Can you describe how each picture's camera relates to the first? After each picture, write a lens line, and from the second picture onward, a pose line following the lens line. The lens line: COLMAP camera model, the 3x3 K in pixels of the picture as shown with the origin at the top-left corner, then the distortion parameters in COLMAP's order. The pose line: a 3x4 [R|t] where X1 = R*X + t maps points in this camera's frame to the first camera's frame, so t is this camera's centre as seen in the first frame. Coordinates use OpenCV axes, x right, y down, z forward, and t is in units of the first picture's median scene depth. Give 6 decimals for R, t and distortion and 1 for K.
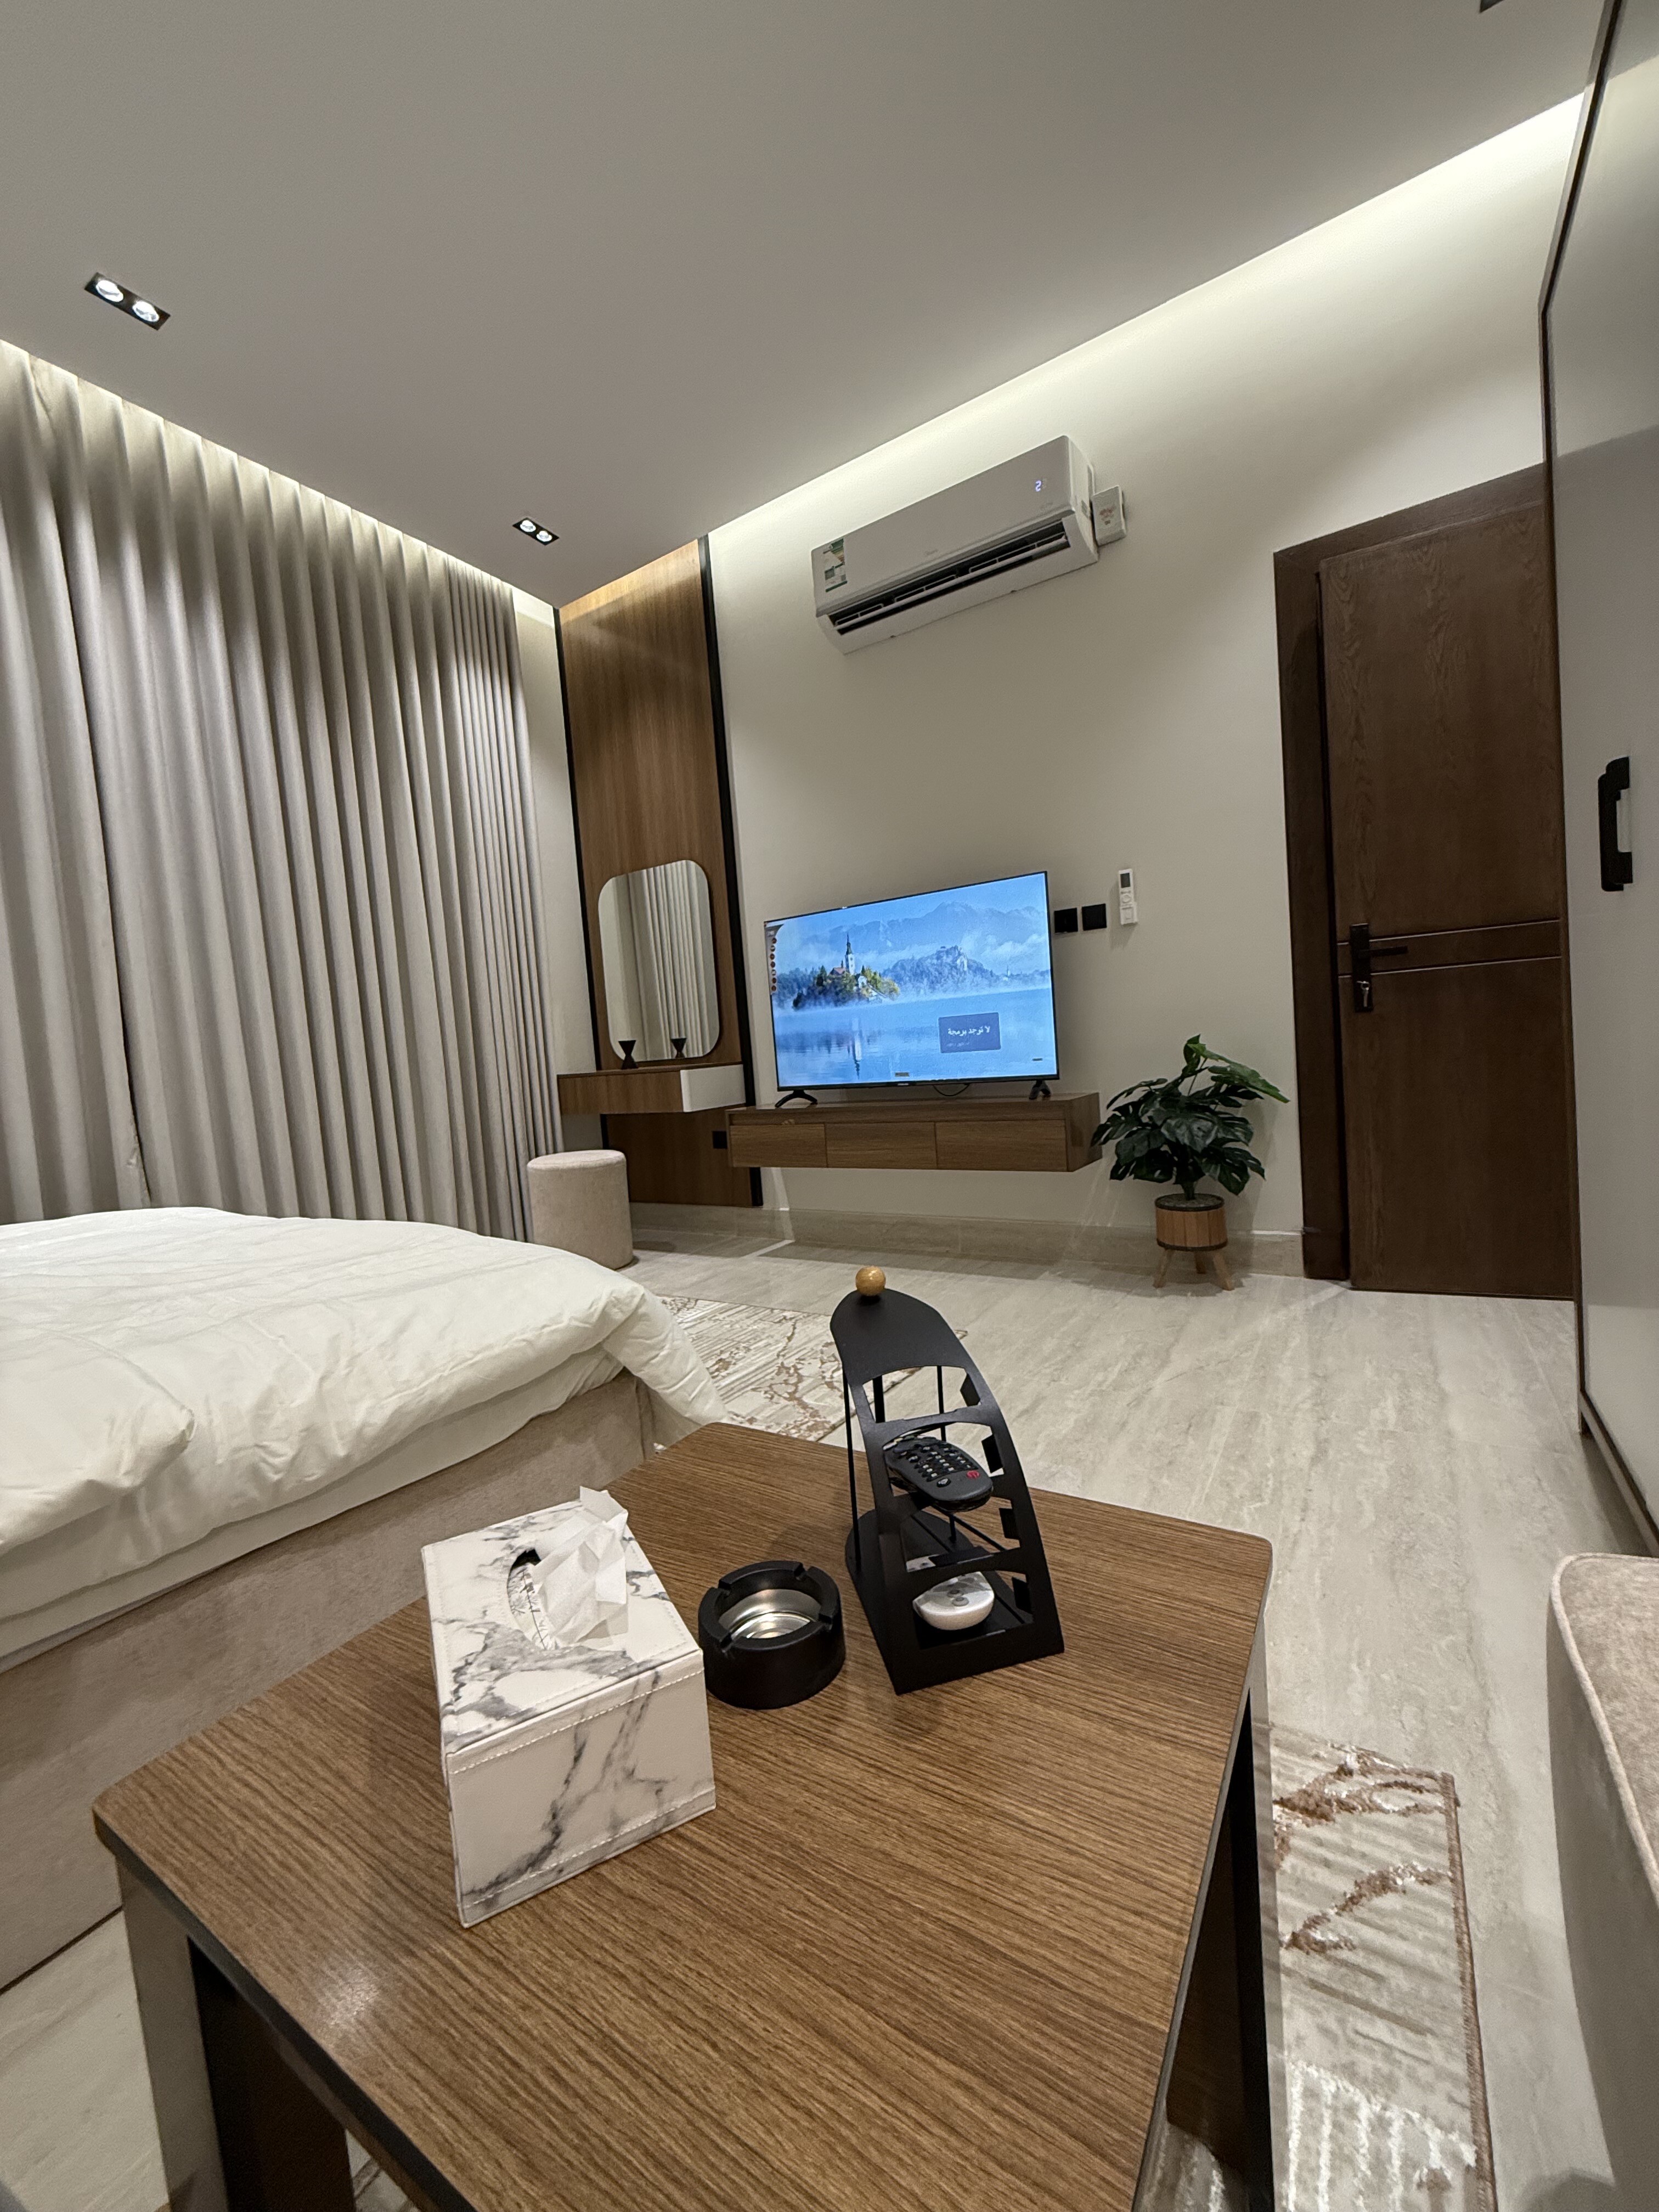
lens RADIAL K [[889.1, 0, 829.5], [0, 889.1, 1106.0], [0, 0, 1]] dist [0.008763, -0.000317]
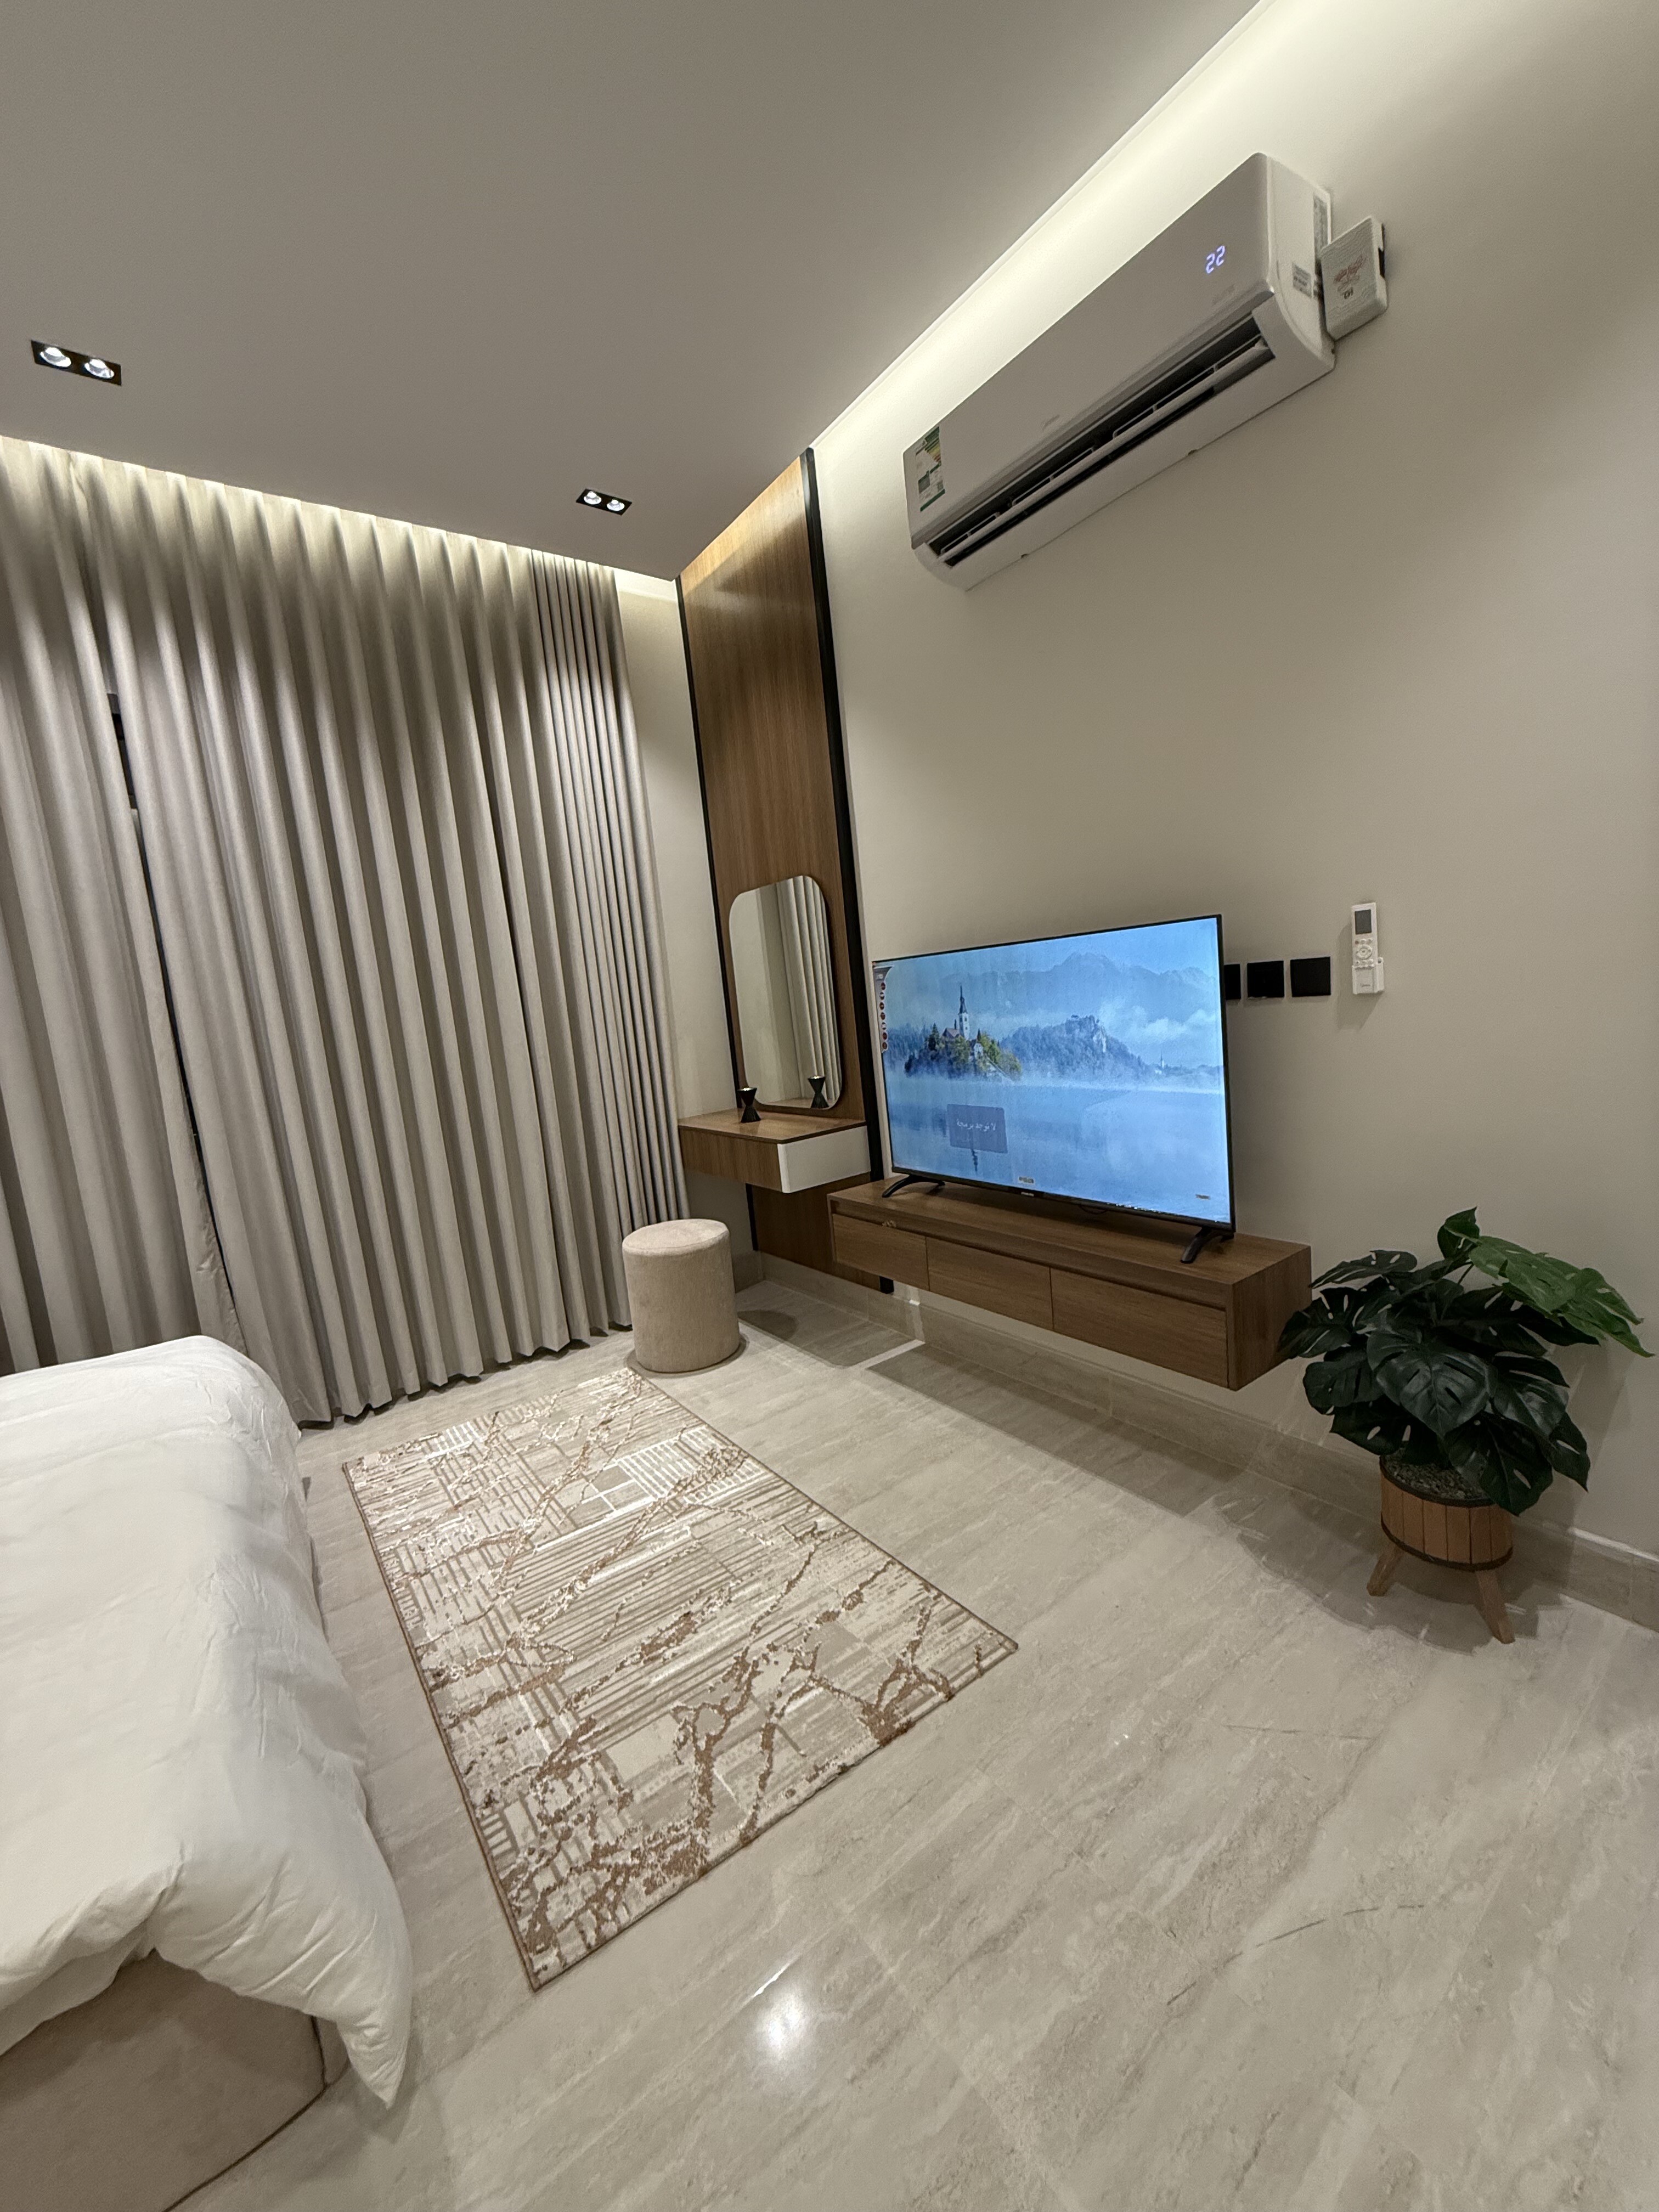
lens RADIAL K [[882.2, 0, 829.5], [0, 882.2, 1106.0], [0, 0, 1]] dist [0.002637, 0.000225]
pose [[0.934353, 0.027727, -0.355269, 0.193142], [0.007681, 0.995169, 0.097872, -0.175194], [0.356266, -0.094176, 0.929626, 0.276786]]
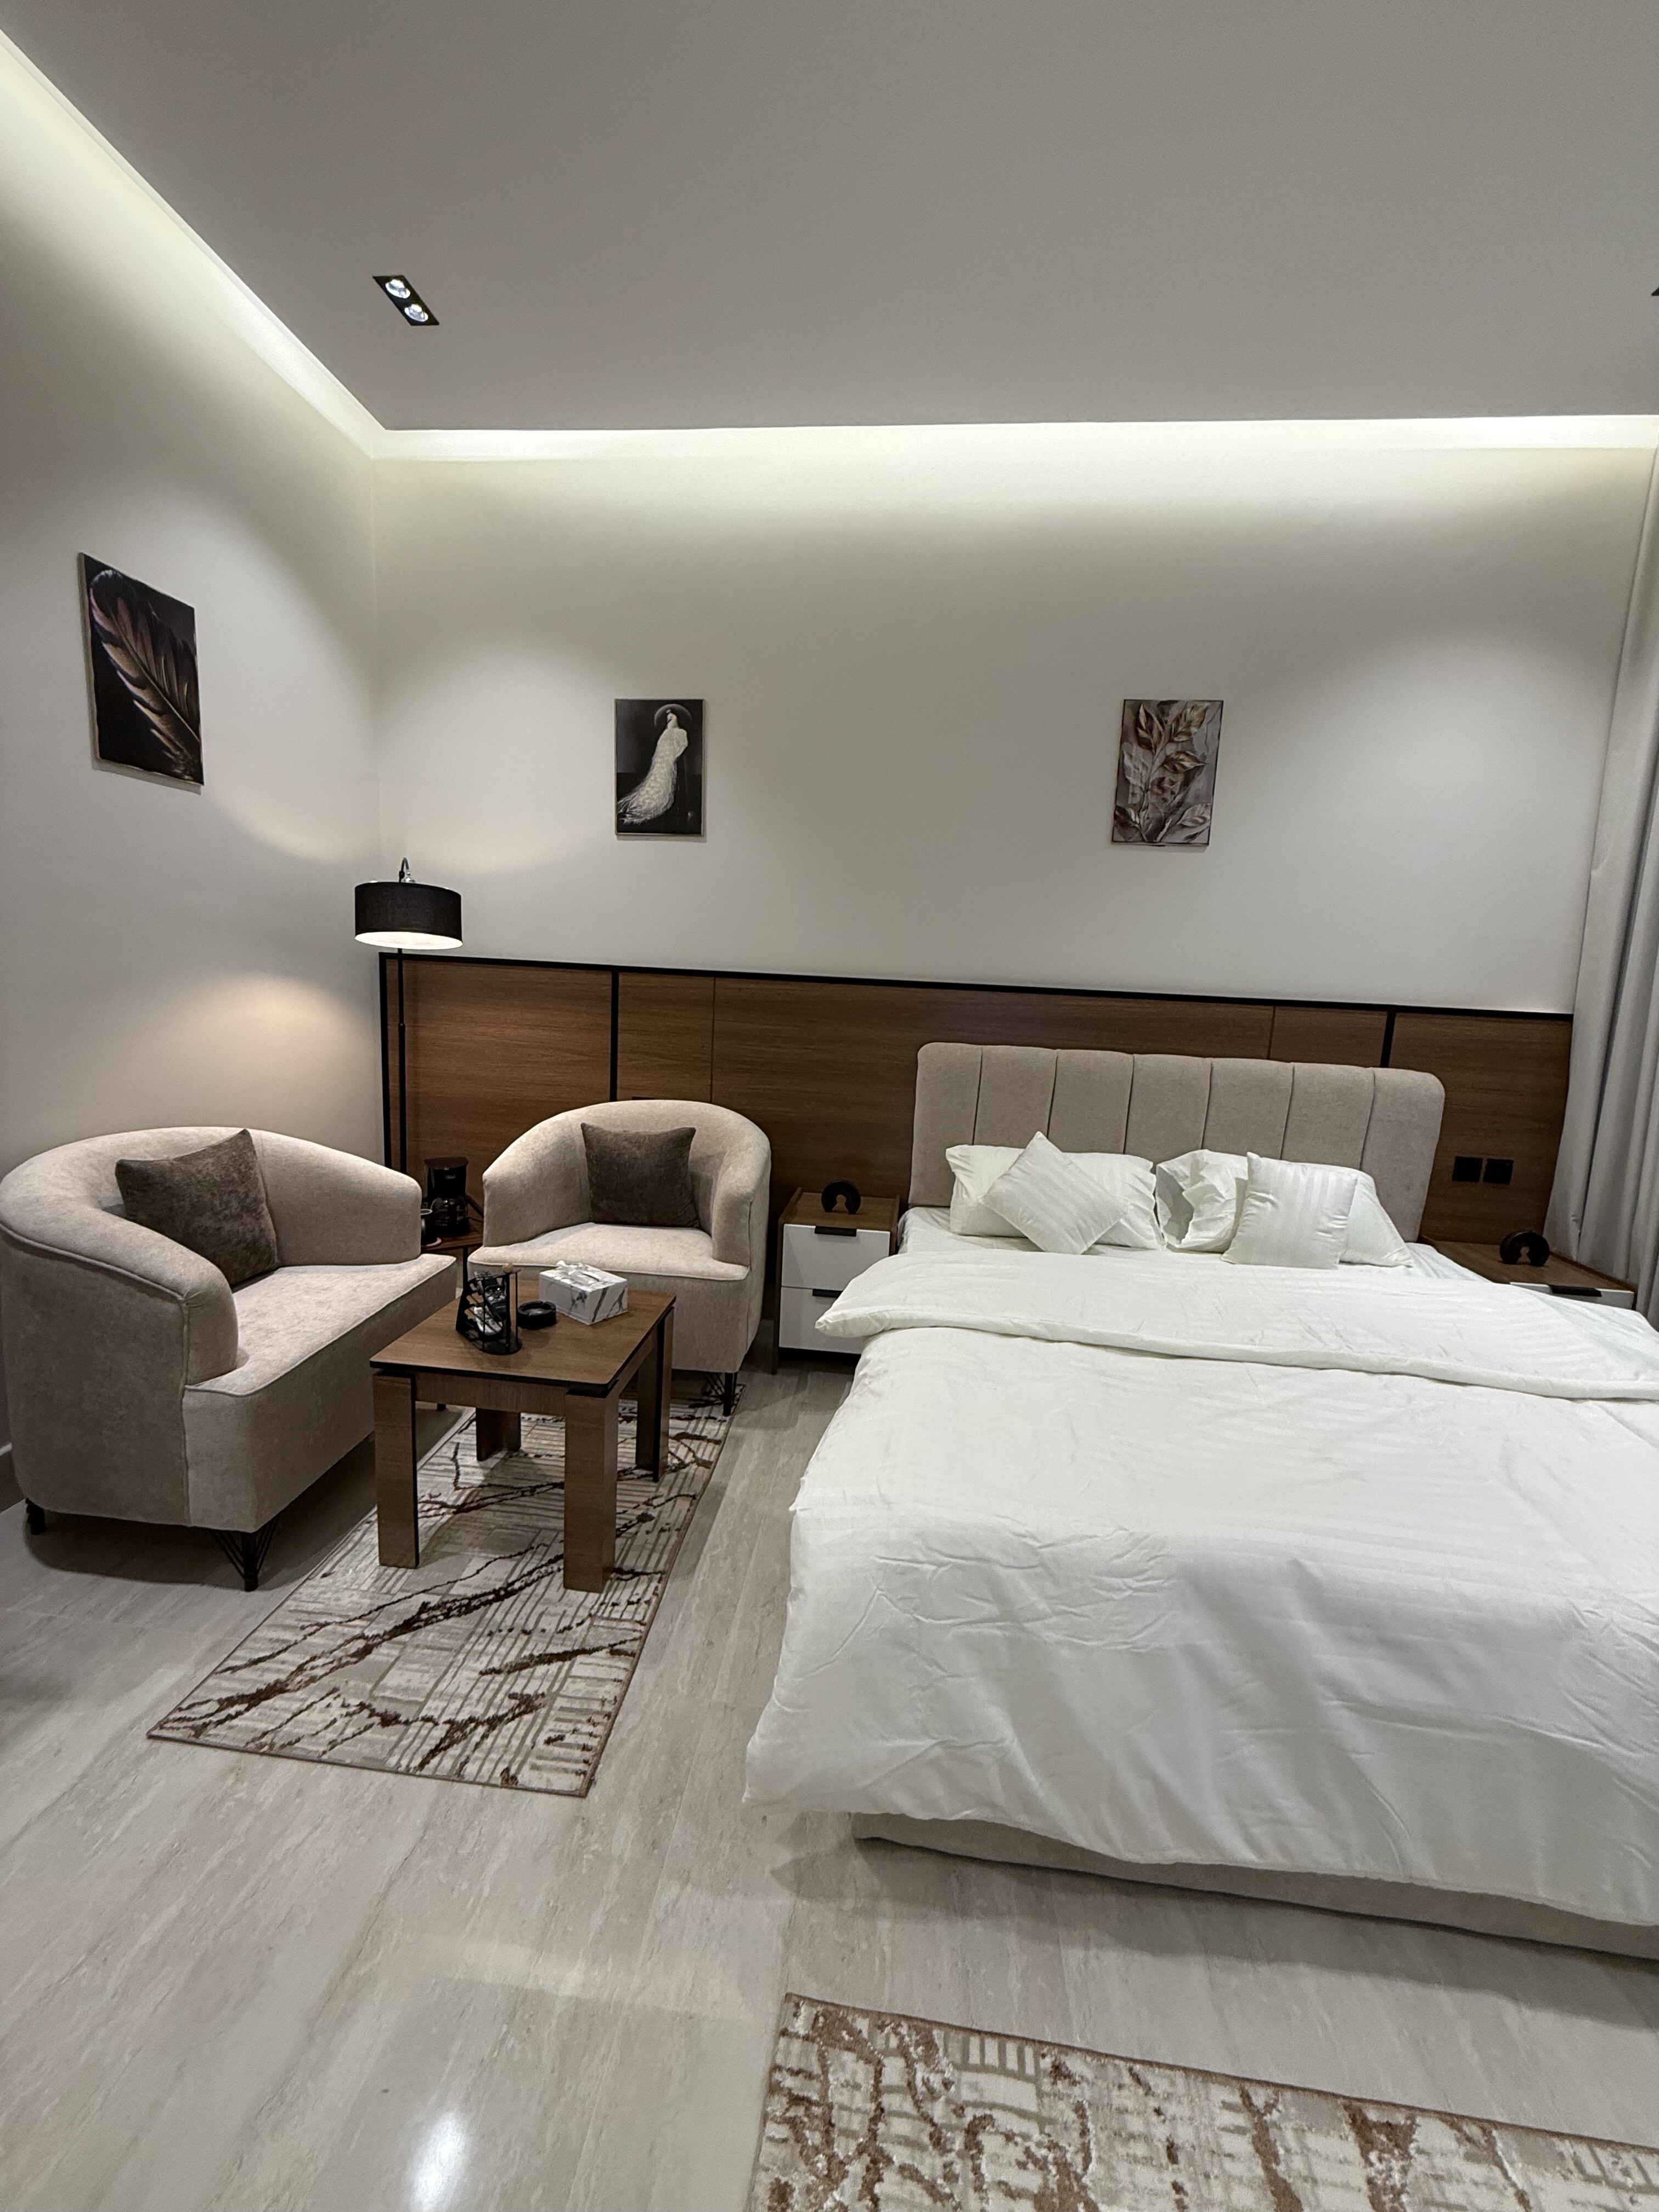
lens RADIAL K [[893.5, 0, 859.0], [0, 893.5, 1113.0], [0, 0, 1]] dist [-0.002328, 0.000020]
pose [[-0.896941, 0.091388, -0.432603, 0.053940], [-0.010315, 0.973815, 0.227107, -0.194464], [0.442030, 0.208164, -0.872512, 0.783680]]
